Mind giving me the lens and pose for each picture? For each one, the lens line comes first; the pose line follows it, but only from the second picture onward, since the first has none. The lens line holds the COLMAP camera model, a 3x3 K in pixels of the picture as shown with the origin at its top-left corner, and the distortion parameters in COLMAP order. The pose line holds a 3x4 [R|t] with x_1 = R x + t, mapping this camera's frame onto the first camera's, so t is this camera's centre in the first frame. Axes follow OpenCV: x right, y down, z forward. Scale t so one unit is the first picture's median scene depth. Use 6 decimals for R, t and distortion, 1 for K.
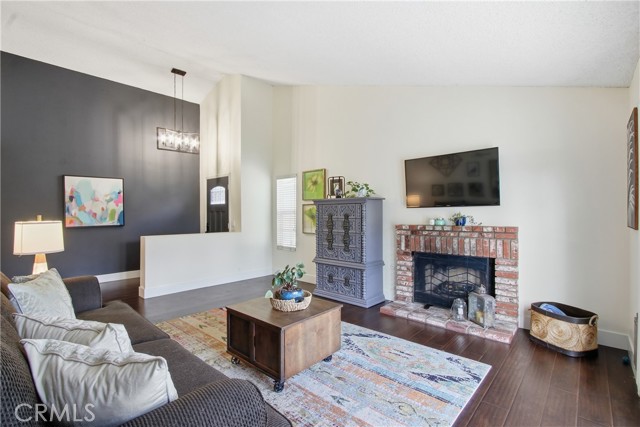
lens RADIAL K [[297.4, 0, 309.4], [0, 297.4, 213.2], [0, 0, 1]] dist [-0.017470, 0.000145]
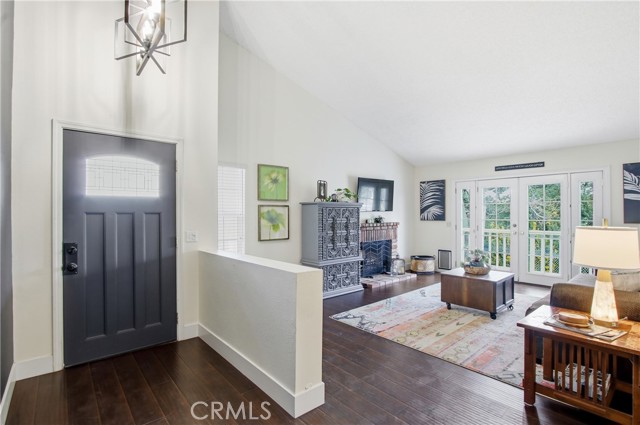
lens RADIAL K [[306.5, 0, 312.8], [0, 306.5, 211.9], [0, 0, 1]] dist [-0.016833, 0.000857]
pose [[0.115495, 0.008859, 0.993269, -0.906514], [0.003823, 0.999949, -0.009363, -0.003739], [-0.993301, 0.004878, 0.115456, 0.841763]]
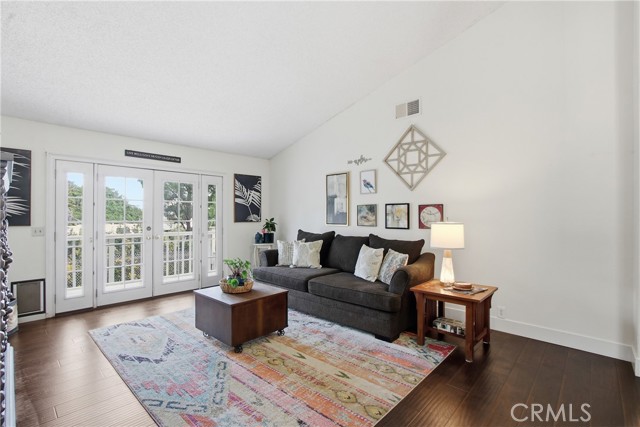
lens RADIAL K [[301.2, 0, 311.5], [0, 301.2, 214.0], [0, 0, 1]] dist [-0.019030, 0.000144]
pose [[-0.999992, 0.000335, 0.004077, -0.189010], [0.000323, 0.999996, -0.002811, -0.001681], [-0.004078, -0.002810, -0.999988, 1.122144]]
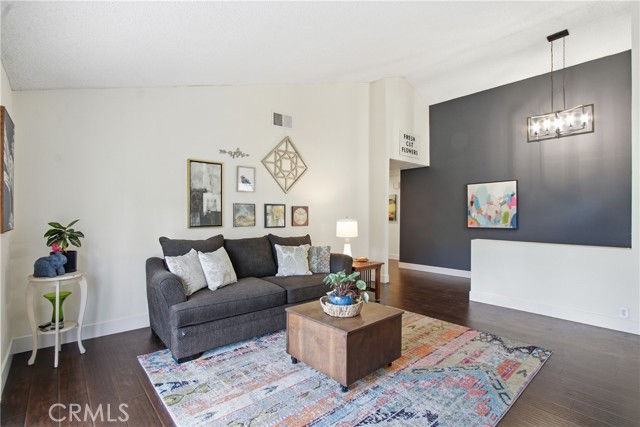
lens RADIAL K [[306.5, 0, 312.8], [0, 306.5, 212.9], [0, 0, 1]] dist [-0.016833, 0.000857]
pose [[-0.102894, -0.002982, -0.994688, 0.471817], [-0.005796, 0.999980, -0.002399, -0.004654], [0.994675, 0.005518, -0.102910, 0.499335]]
